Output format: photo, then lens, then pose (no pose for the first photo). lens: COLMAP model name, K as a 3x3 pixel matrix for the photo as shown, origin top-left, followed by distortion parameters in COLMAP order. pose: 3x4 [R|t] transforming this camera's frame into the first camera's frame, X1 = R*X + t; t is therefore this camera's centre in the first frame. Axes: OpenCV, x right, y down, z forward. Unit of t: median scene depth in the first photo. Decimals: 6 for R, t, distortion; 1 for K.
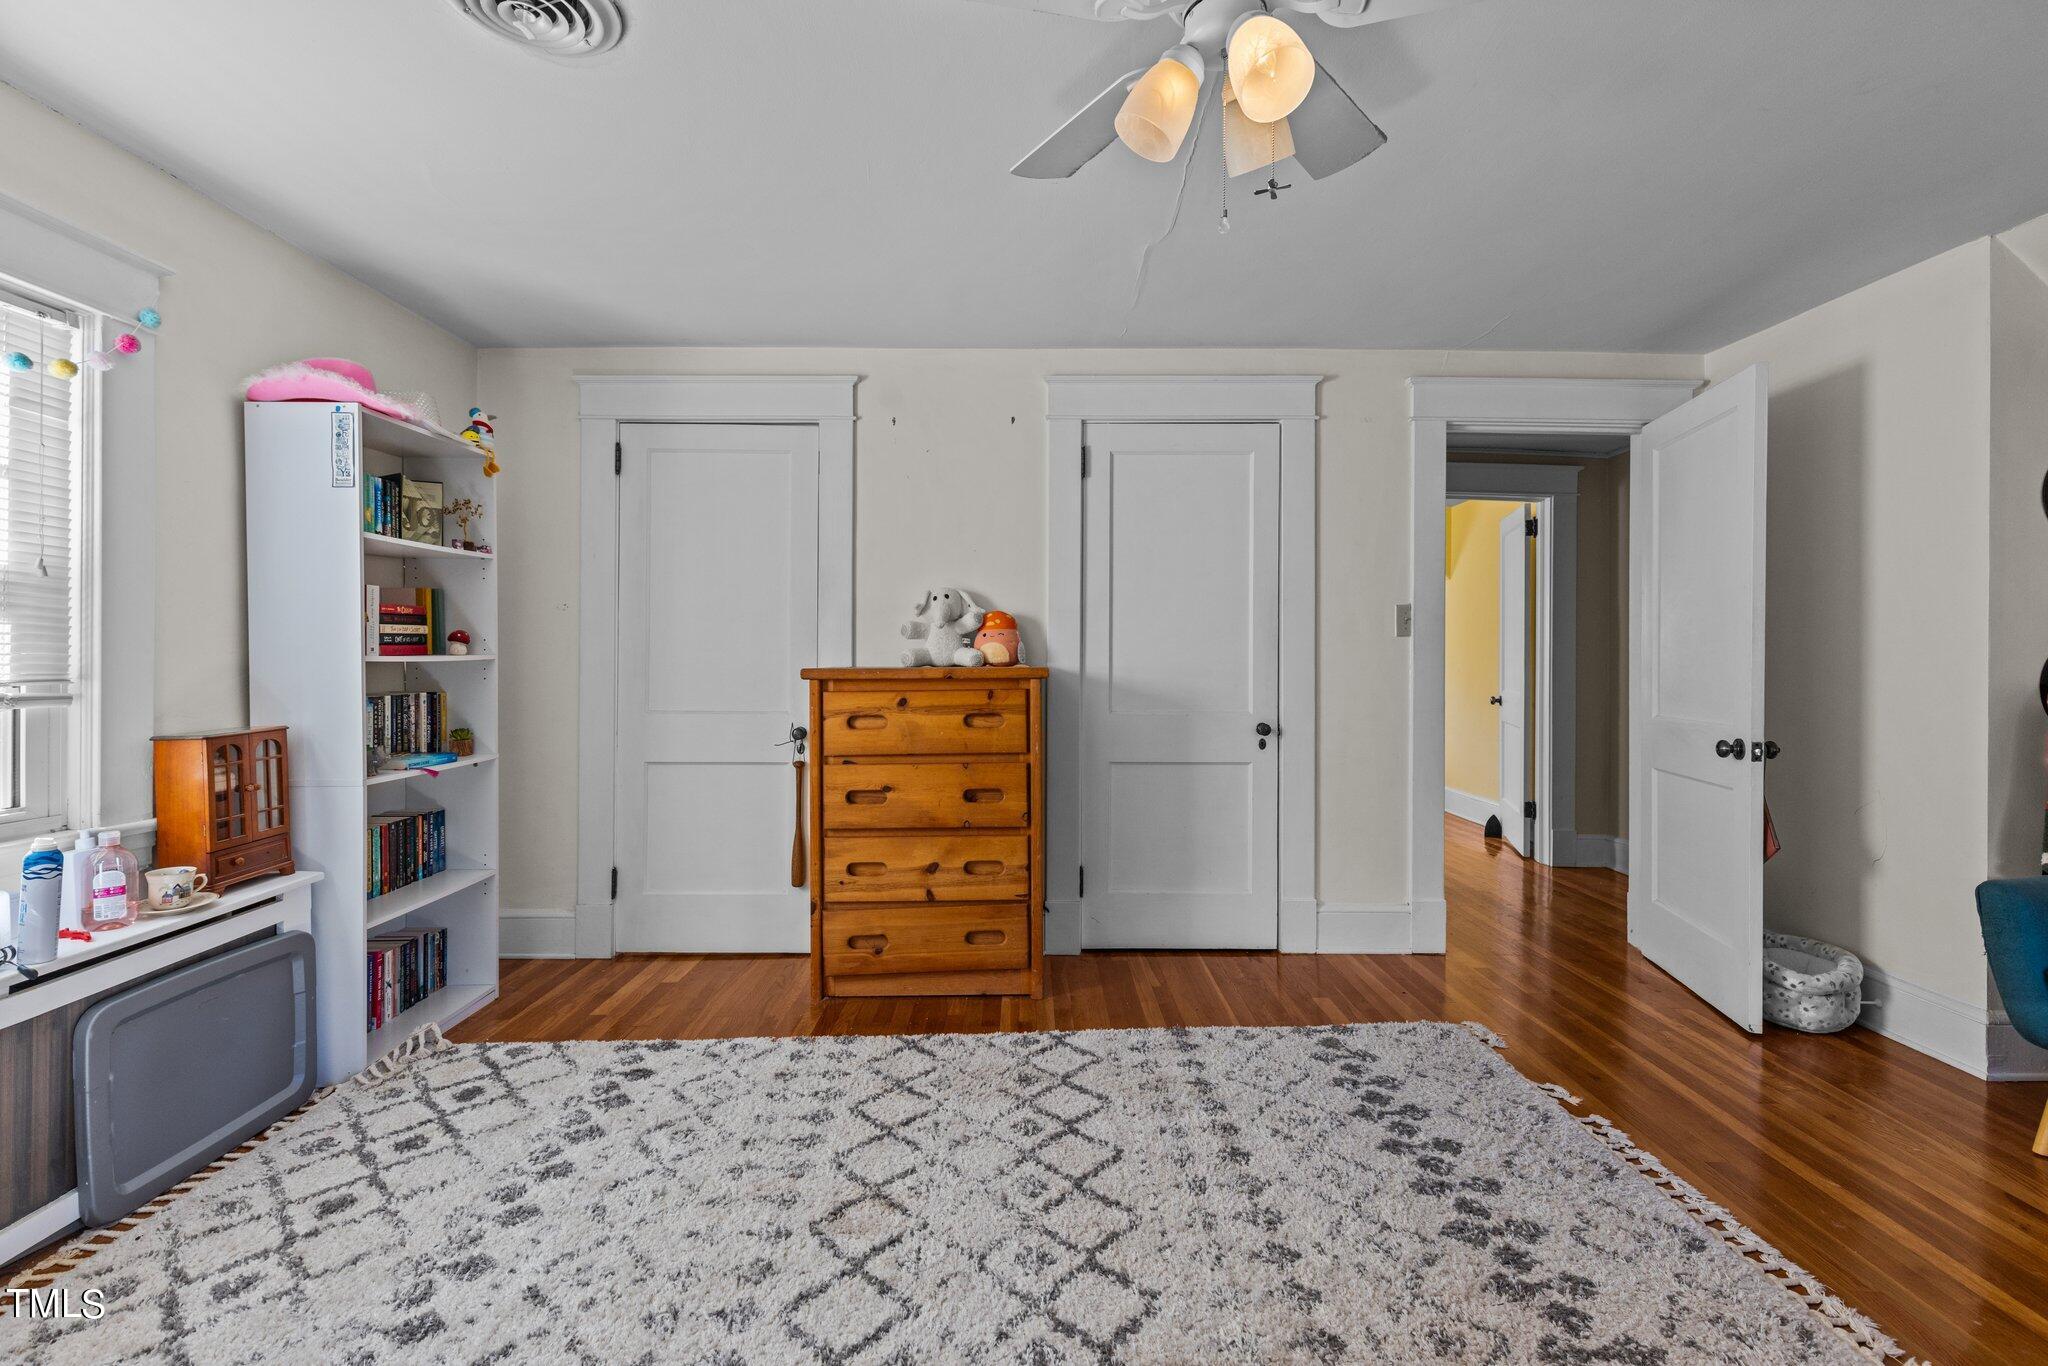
lens RADIAL K [[952.6, 0, 1024.0], [0, 952.6, 683.0], [0, 0, 1]] dist [-0.000186, -0.000425]
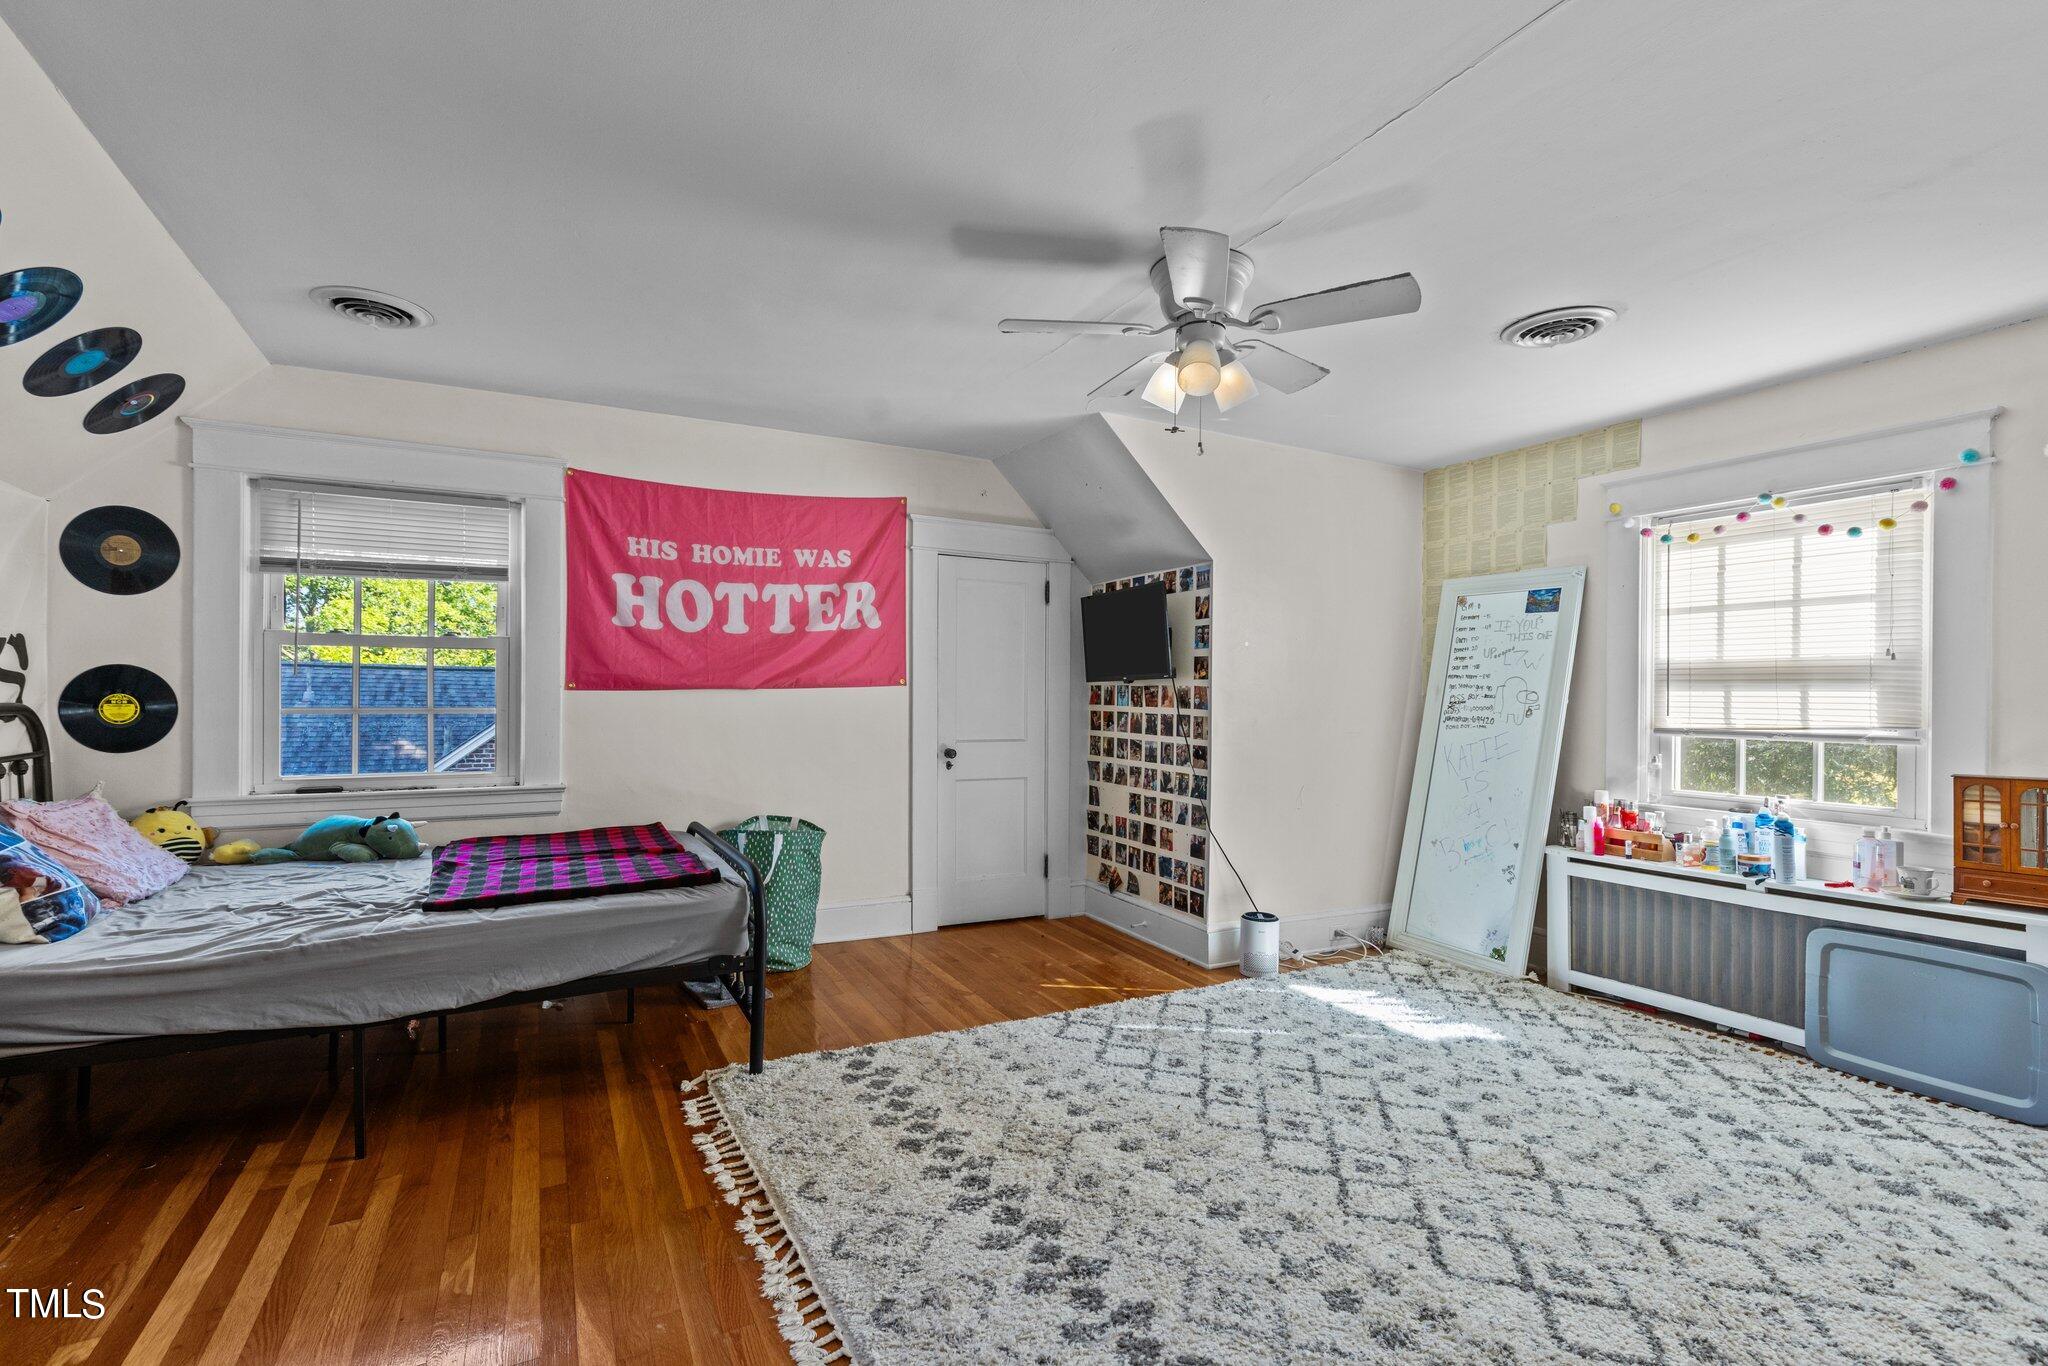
lens RADIAL K [[952.6, 0, 1024.0], [0, 952.6, 683.0], [0, 0, 1]] dist [-0.000186, -0.000425]
pose [[-0.891690, -0.017702, -0.452300, 0.944752], [-0.024633, 0.999652, 0.009439, -0.053667], [0.451976, 0.019558, -0.891816, 1.766069]]
